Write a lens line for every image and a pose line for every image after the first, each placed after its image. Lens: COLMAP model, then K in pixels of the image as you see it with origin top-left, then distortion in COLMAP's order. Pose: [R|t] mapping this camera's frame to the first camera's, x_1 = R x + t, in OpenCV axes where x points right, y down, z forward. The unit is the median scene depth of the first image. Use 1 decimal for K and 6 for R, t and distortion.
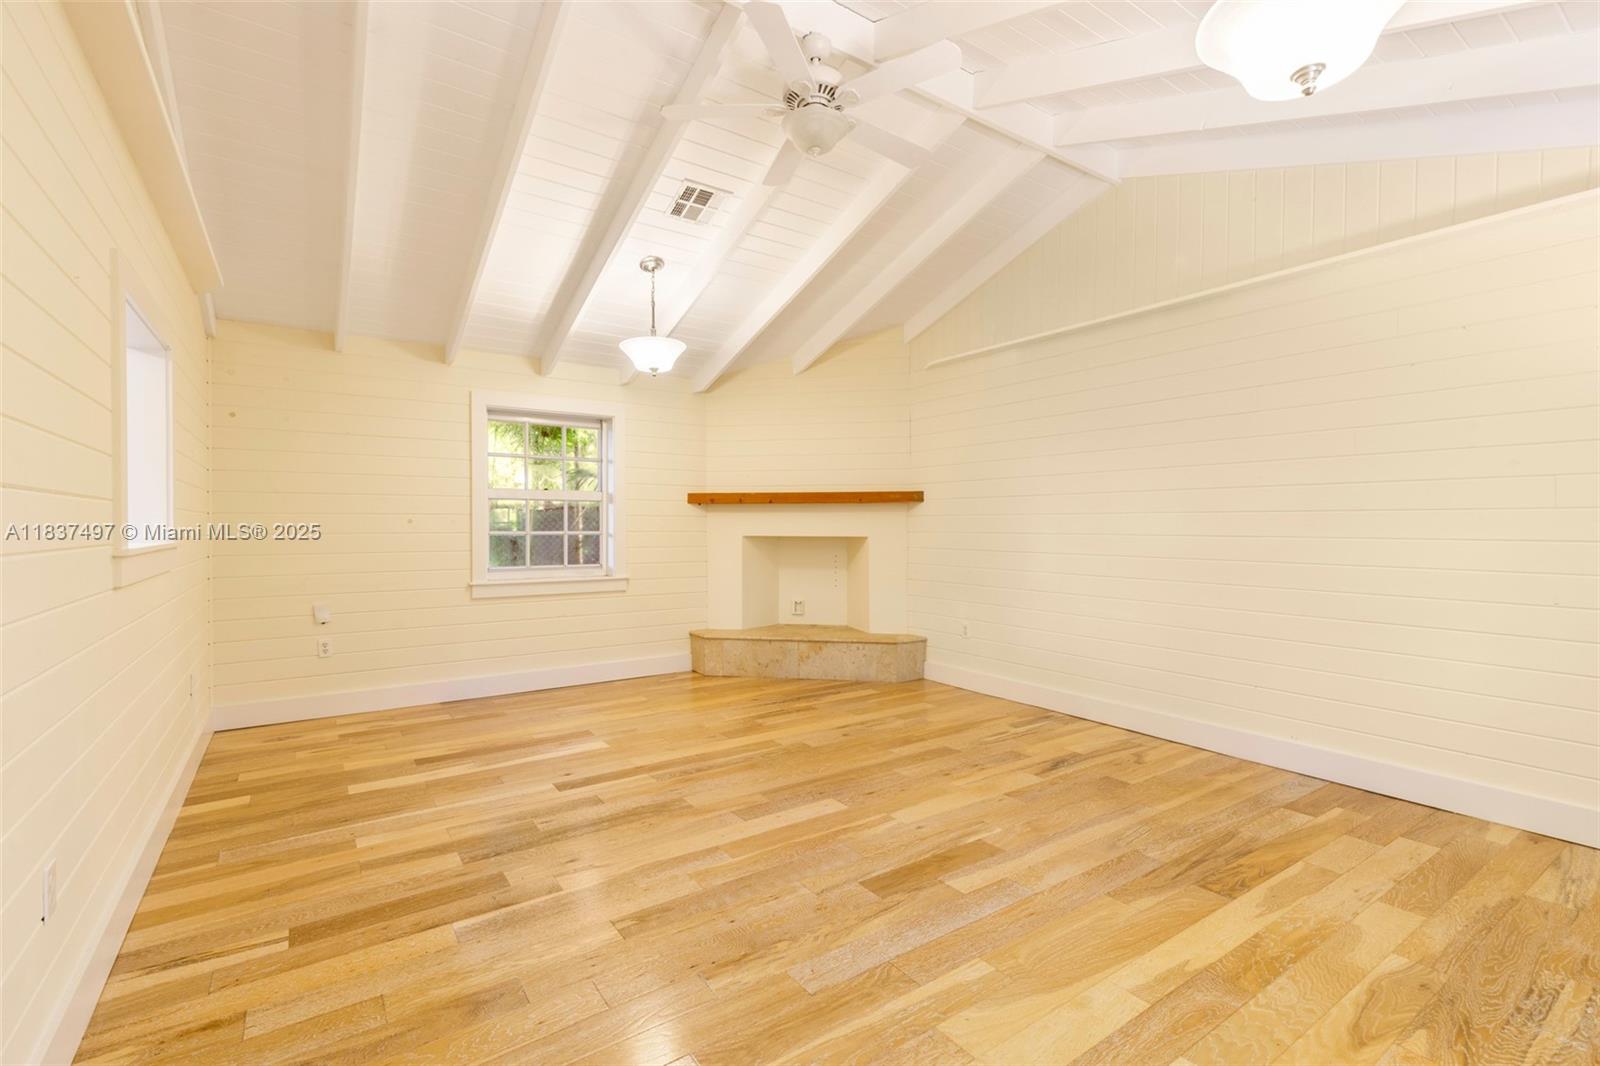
lens RADIAL K [[722.1, 0, 800.7], [0, 722.1, 530.0], [0, 0, 1]] dist [0.001281, 0.000815]
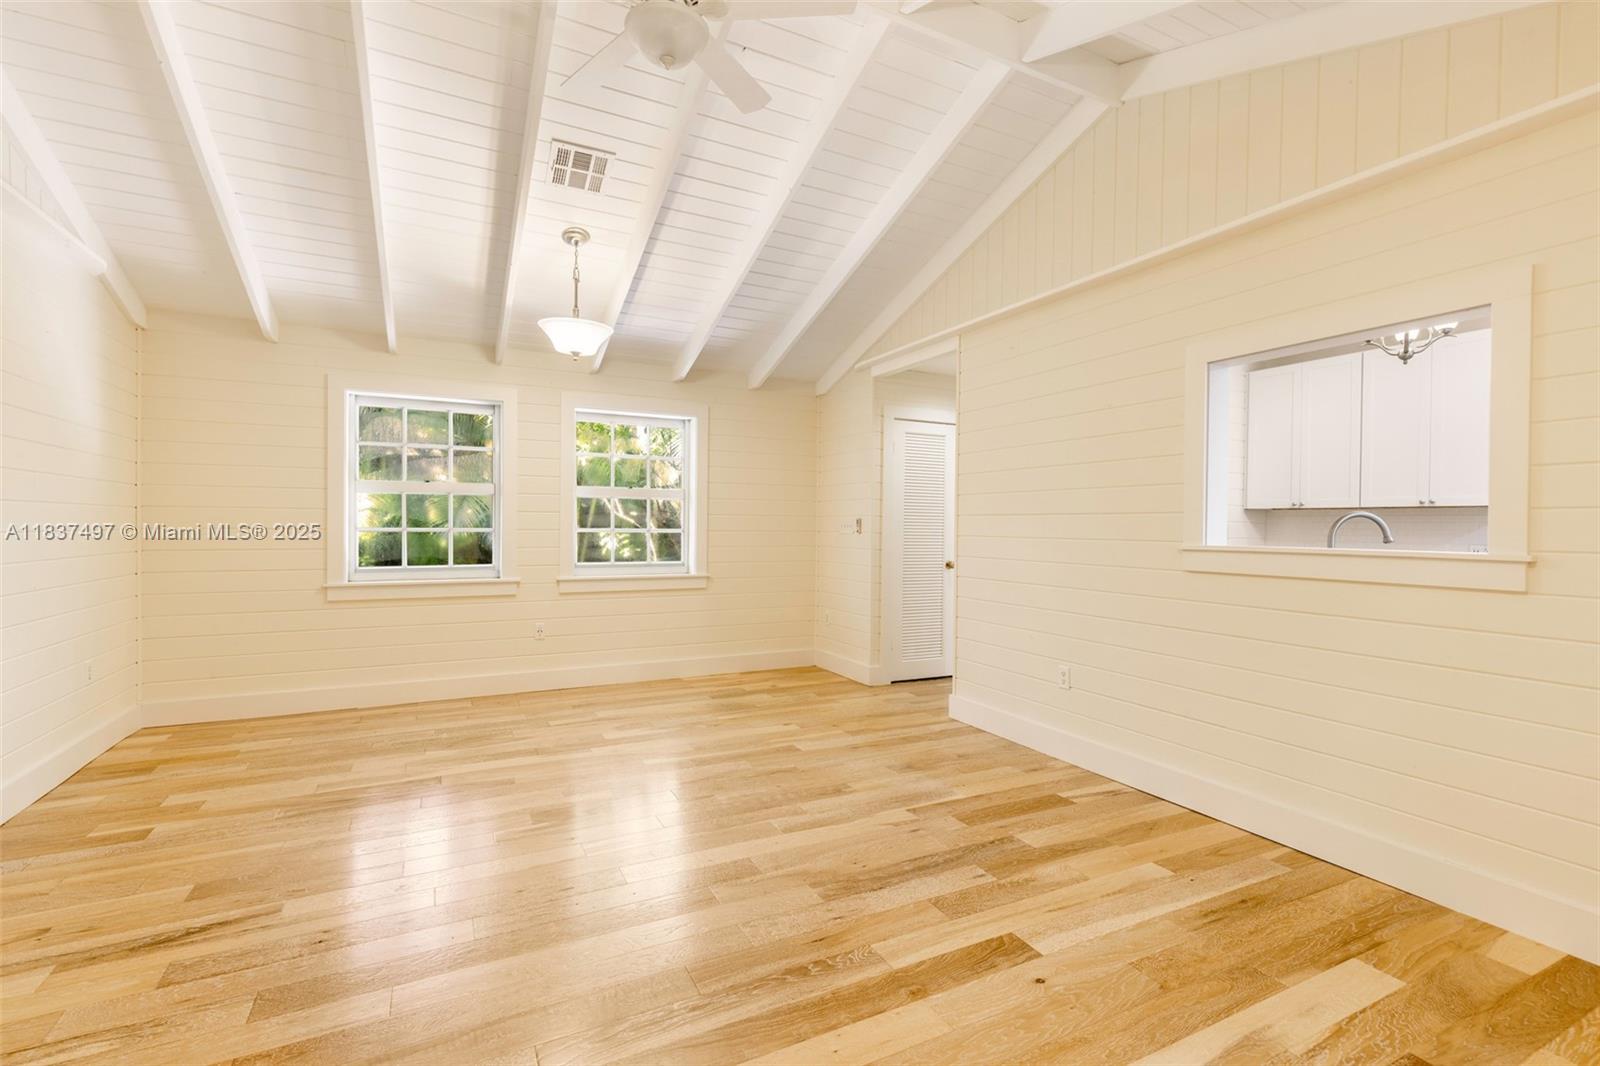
lens RADIAL K [[722.1, 0, 795.7], [0, 722.1, 533.8], [0, 0, 1]] dist [0.001281, 0.000815]
pose [[-0.989940, -0.011610, 0.141009, -0.270130], [-0.009439, 0.999827, 0.016053, -0.010407], [-0.141171, 0.014561, -0.989878, 1.985728]]
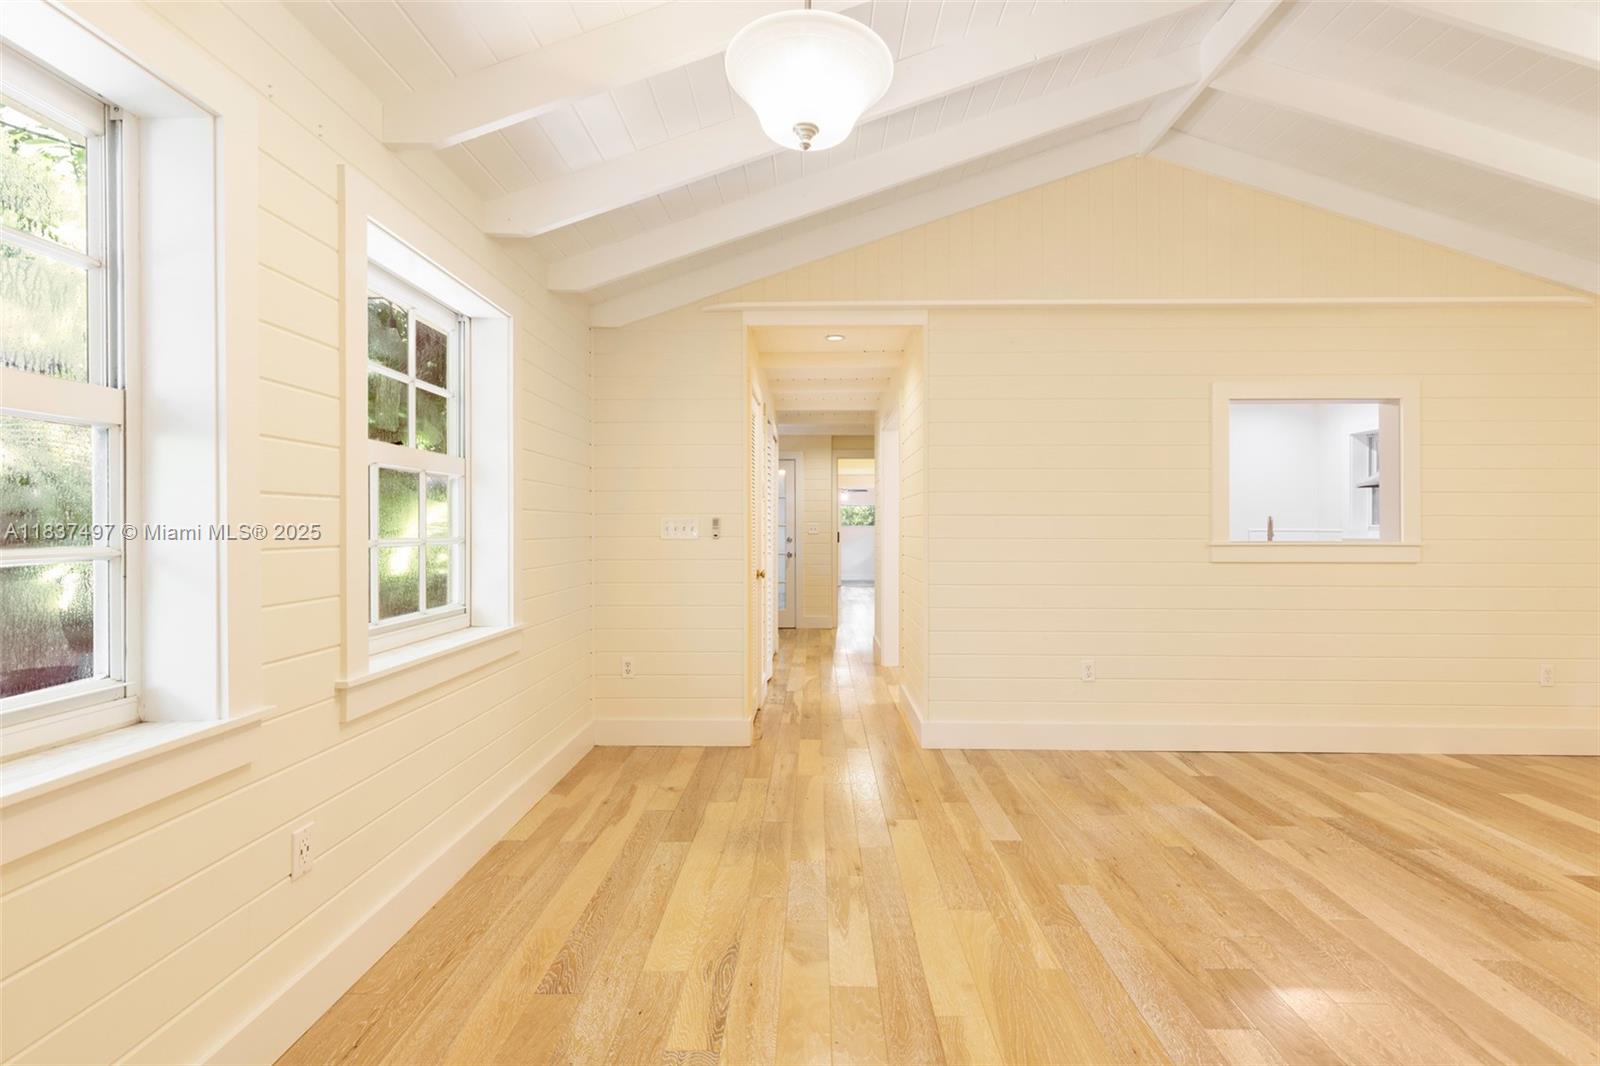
lens RADIAL K [[722.1, 0, 802.4], [0, 722.1, 527.7], [0, 0, 1]] dist [0.001281, 0.000815]
pose [[-0.586768, 0.000438, -0.809755, 0.918946], [-0.005914, 0.999971, 0.004826, -0.011020], [0.809734, 0.007621, -0.586748, 0.941771]]
